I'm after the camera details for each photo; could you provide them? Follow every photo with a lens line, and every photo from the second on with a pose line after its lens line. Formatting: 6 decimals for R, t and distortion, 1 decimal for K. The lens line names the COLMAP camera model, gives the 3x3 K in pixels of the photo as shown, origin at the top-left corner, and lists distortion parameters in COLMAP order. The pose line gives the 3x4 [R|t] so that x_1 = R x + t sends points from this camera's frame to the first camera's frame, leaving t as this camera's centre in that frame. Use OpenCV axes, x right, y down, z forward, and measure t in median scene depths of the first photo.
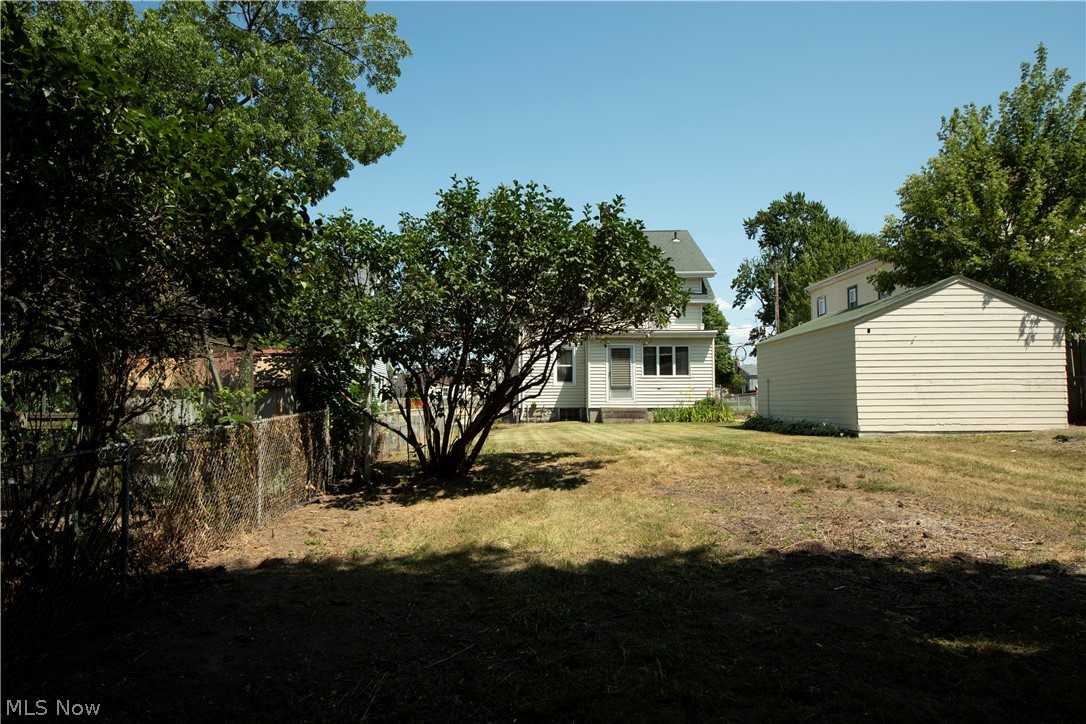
lens RADIAL K [[722.3, 0, 539.3], [0, 722.3, 365.1], [0, 0, 1]] dist [0.047957, -0.038590]
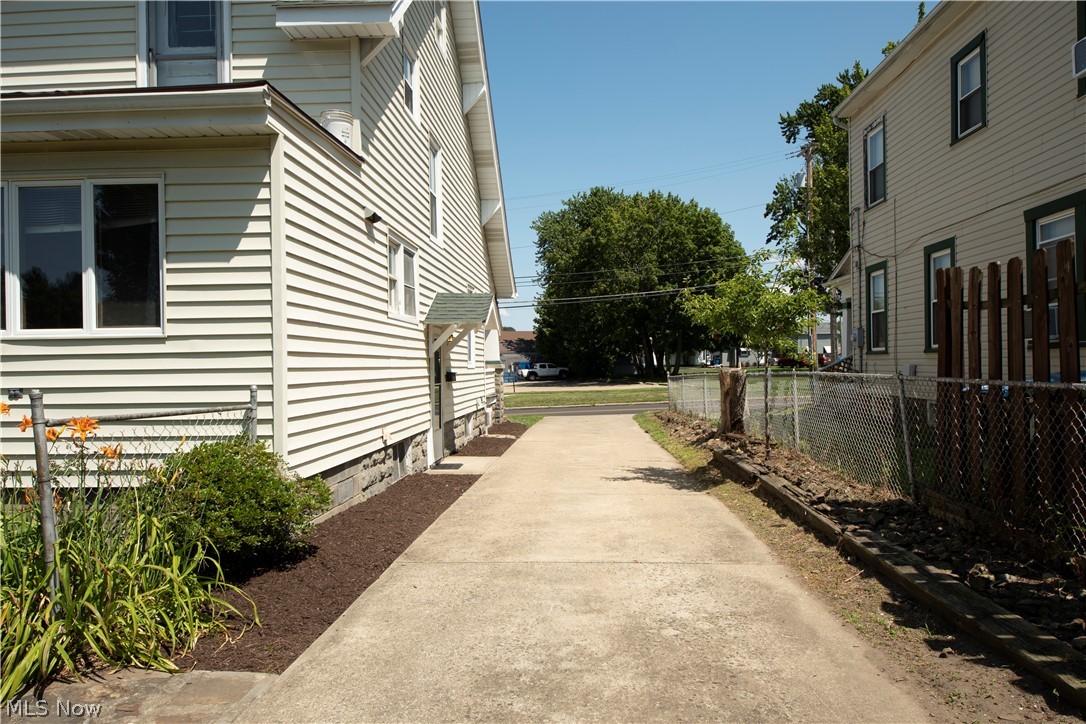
lens RADIAL K [[722.3, 0, 539.3], [0, 722.3, 365.1], [0, 0, 1]] dist [0.047957, -0.038590]
pose [[0.996603, -0.002683, -0.082313, 0.107345], [0.007036, 0.998589, 0.052642, 0.004711], [0.082056, -0.053043, 0.995215, 0.262712]]
